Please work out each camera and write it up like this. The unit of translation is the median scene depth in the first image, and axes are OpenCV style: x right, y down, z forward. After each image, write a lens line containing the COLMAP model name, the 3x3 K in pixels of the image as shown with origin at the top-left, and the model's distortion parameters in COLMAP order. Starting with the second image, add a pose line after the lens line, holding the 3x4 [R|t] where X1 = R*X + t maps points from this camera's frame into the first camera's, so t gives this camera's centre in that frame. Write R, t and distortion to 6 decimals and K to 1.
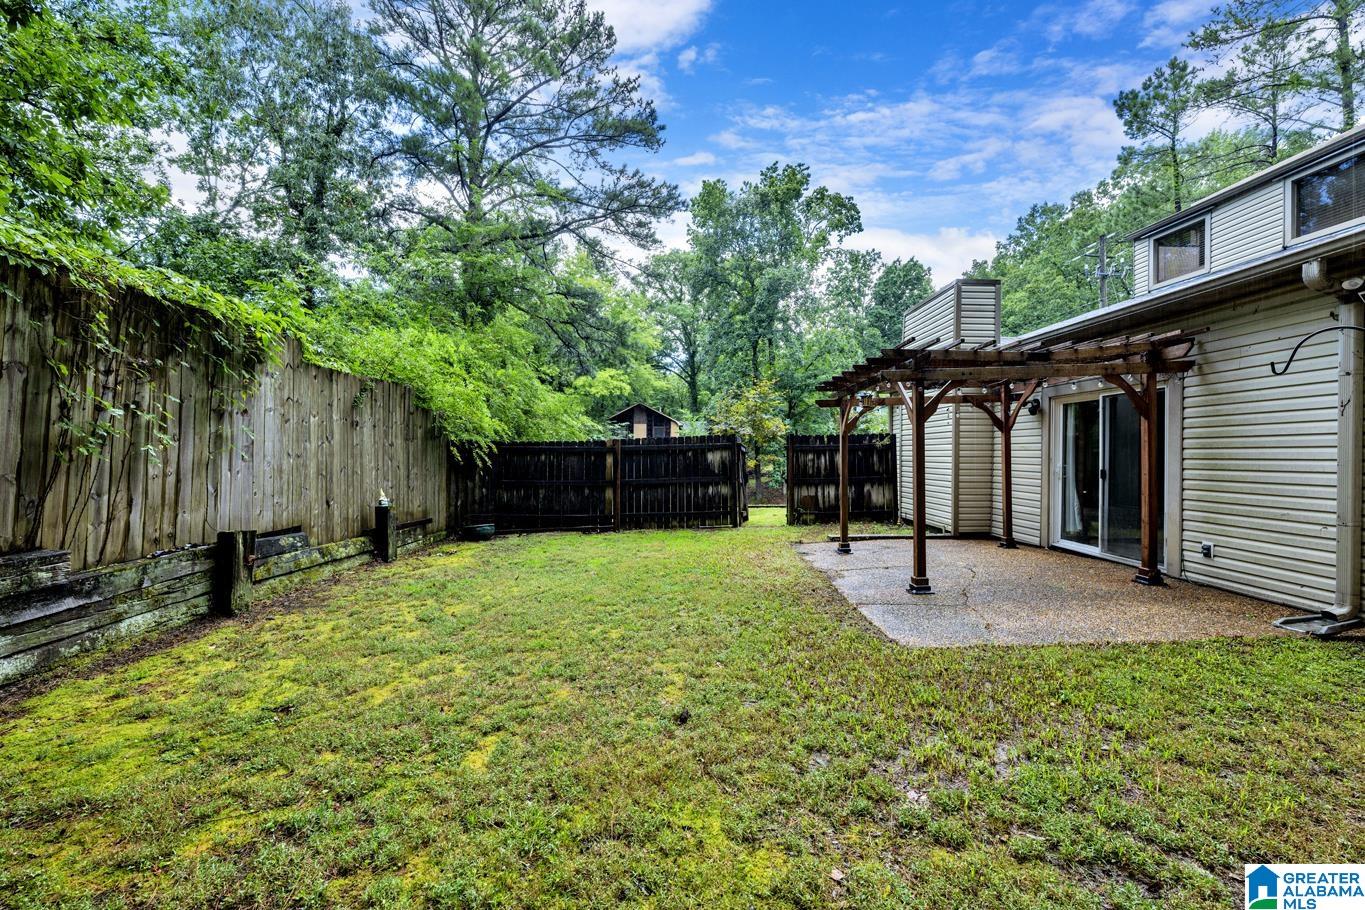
lens RADIAL K [[539.9, 0, 683.5], [0, 539.9, 457.0], [0, 0, 1]] dist [-0.001302, 0.000122]
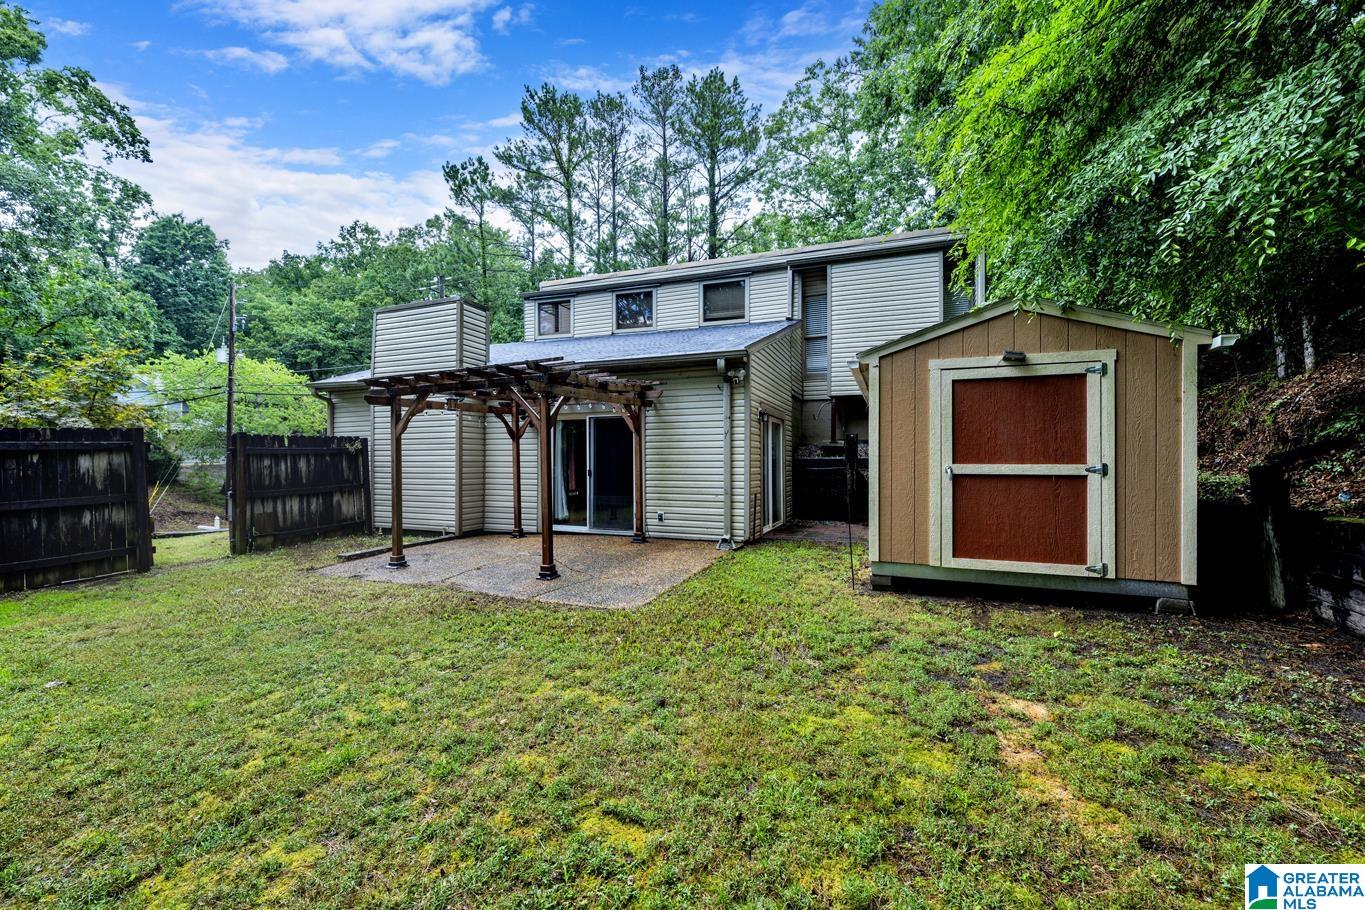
lens RADIAL K [[539.9, 0, 684.8], [0, 539.9, 457.2], [0, 0, 1]] dist [-0.001302, 0.000122]
pose [[0.379895, 0.006336, 0.925008, -0.254608], [0.007681, 0.999920, -0.010004, 0.003819], [-0.924998, 0.010905, 0.379816, 0.145951]]
